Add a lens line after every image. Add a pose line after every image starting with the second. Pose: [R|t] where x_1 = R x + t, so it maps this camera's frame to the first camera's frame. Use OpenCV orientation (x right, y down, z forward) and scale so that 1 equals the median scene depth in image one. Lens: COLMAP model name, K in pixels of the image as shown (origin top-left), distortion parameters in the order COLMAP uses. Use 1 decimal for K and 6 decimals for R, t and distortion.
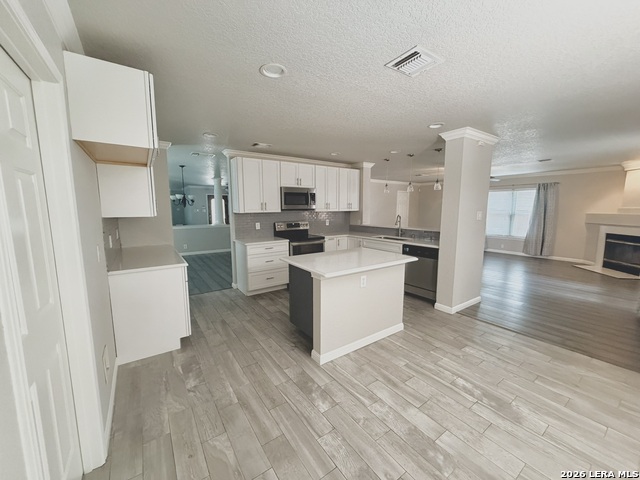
lens RADIAL K [[255.9, 0, 316.6], [0, 255.9, 239.7], [0, 0, 1]] dist [-0.001077, -0.000836]
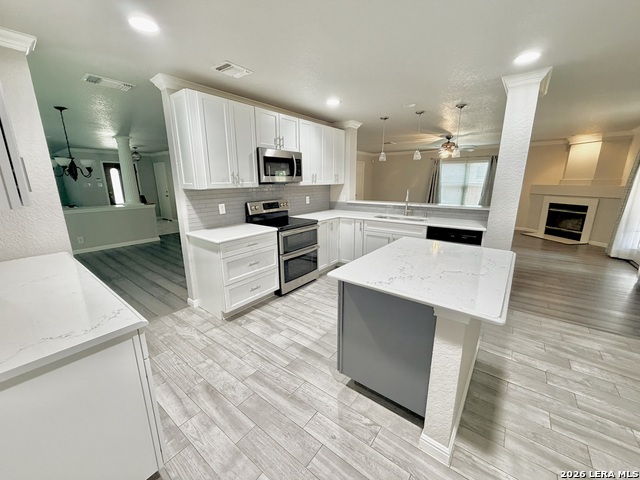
lens RADIAL K [[255.9, 0, 317.0], [0, 255.9, 240.4], [0, 0, 1]] dist [-0.001077, -0.000836]
pose [[0.953974, -0.071812, 0.291164, -0.188158], [0.040651, 0.992910, 0.111700, -0.035599], [-0.297121, -0.094723, 0.950130, 0.289607]]
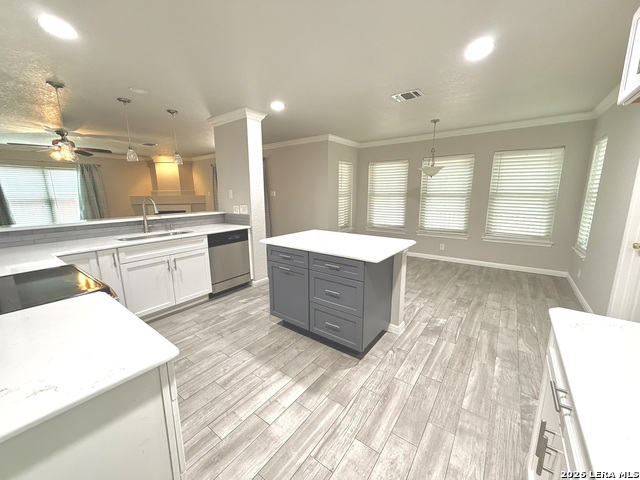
lens RADIAL K [[255.9, 0, 316.7], [0, 255.9, 239.5], [0, 0, 1]] dist [-0.001077, -0.000836]
pose [[-0.316890, -0.169745, 0.933149, -0.396931], [0.126736, 0.967454, 0.219024, -0.079671], [-0.939957, 0.187670, -0.285063, 0.768687]]
